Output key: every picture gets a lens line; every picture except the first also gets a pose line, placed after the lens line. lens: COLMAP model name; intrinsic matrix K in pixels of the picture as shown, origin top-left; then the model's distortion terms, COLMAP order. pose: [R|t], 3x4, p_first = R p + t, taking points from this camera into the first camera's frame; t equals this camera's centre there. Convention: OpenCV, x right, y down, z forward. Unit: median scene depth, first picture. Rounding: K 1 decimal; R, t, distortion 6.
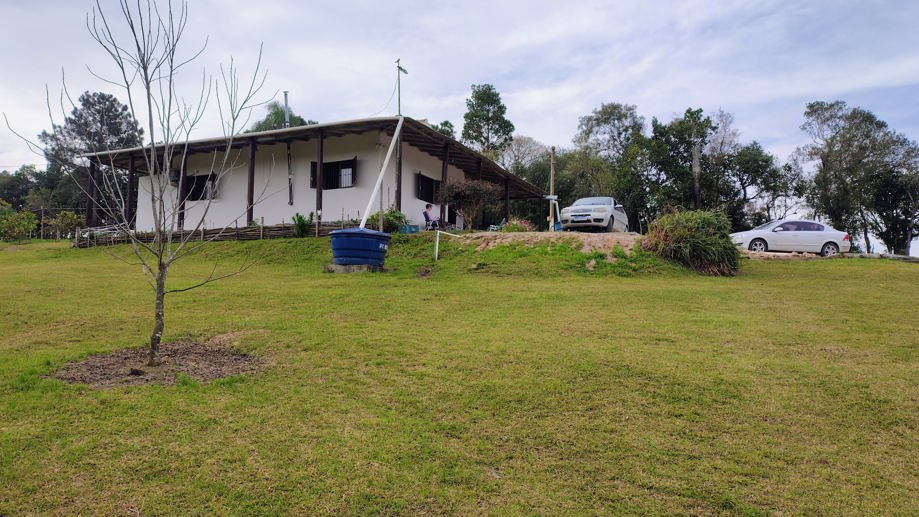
lens RADIAL K [[705.1, 0, 464.5], [0, 705.1, 259.7], [0, 0, 1]] dist [0.070711, -0.082635]
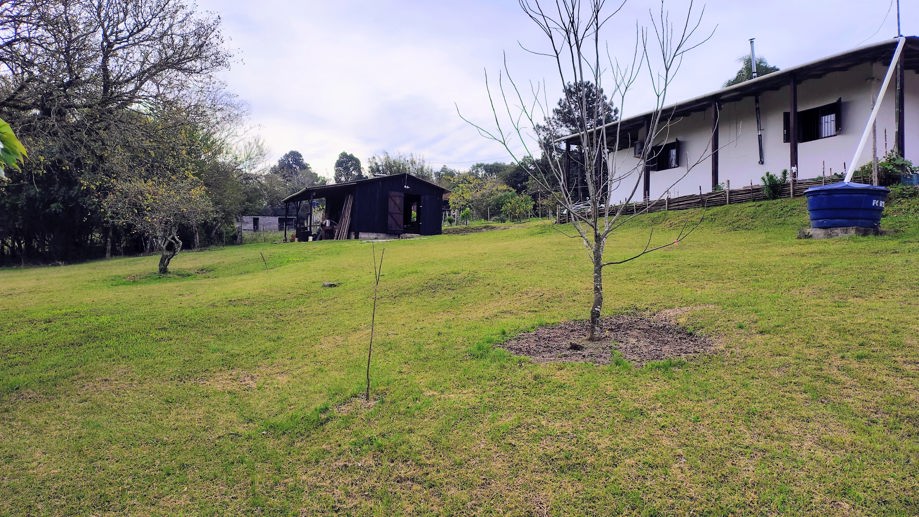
lens RADIAL K [[705.1, 0, 453.8], [0, 705.1, 254.7], [0, 0, 1]] dist [0.070711, -0.082635]
pose [[0.788304, -0.021072, -0.614925, 0.006841], [0.043722, 0.998805, 0.021824, 0.002108], [0.613730, -0.044090, 0.788284, 0.111946]]
